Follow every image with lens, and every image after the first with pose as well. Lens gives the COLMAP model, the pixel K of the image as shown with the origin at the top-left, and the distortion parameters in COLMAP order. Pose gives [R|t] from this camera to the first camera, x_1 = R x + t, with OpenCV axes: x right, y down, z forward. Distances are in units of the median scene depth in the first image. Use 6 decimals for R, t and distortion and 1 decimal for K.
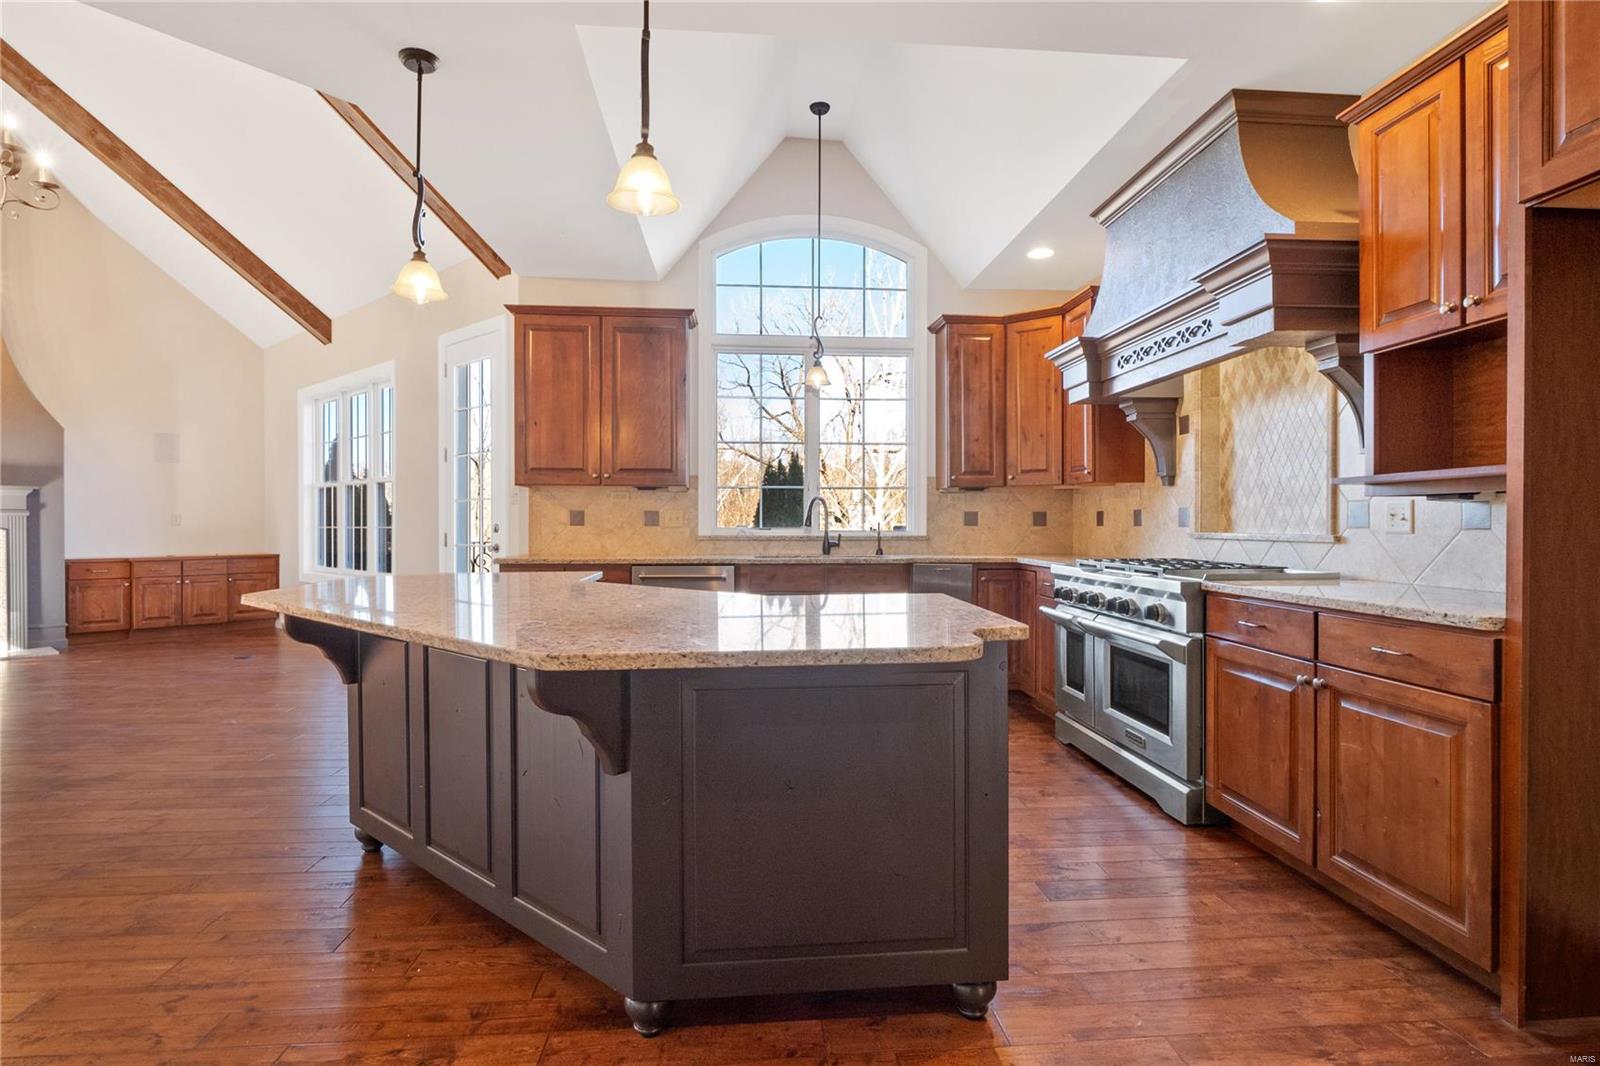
lens RADIAL K [[780.5, 0, 796.3], [0, 780.5, 527.8], [0, 0, 1]] dist [-0.002758, -0.000589]
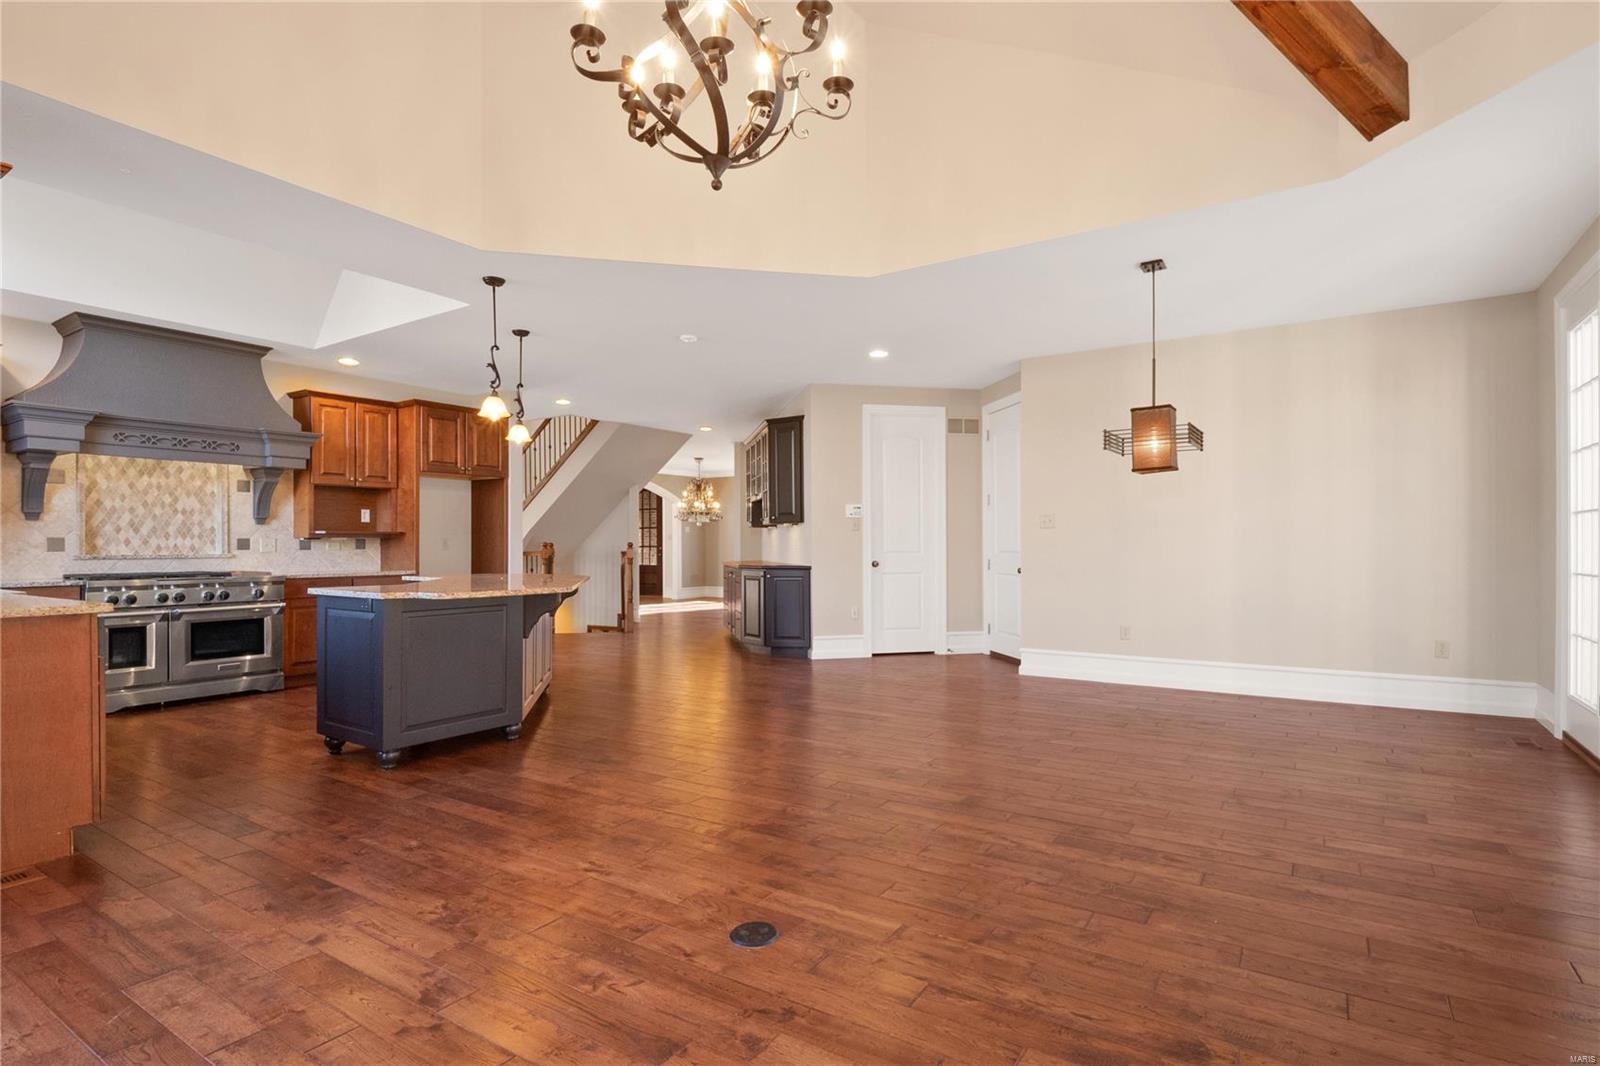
lens RADIAL K [[806.1, 0, 825.9], [0, 806.1, 546.8], [0, 0, 1]] dist [0.002633, -0.000634]
pose [[-0.799721, 0.001850, 0.600369, -1.177383], [0.009528, 0.999908, 0.009611, -0.008481], [-0.600296, 0.013406, -0.799665, 1.092423]]
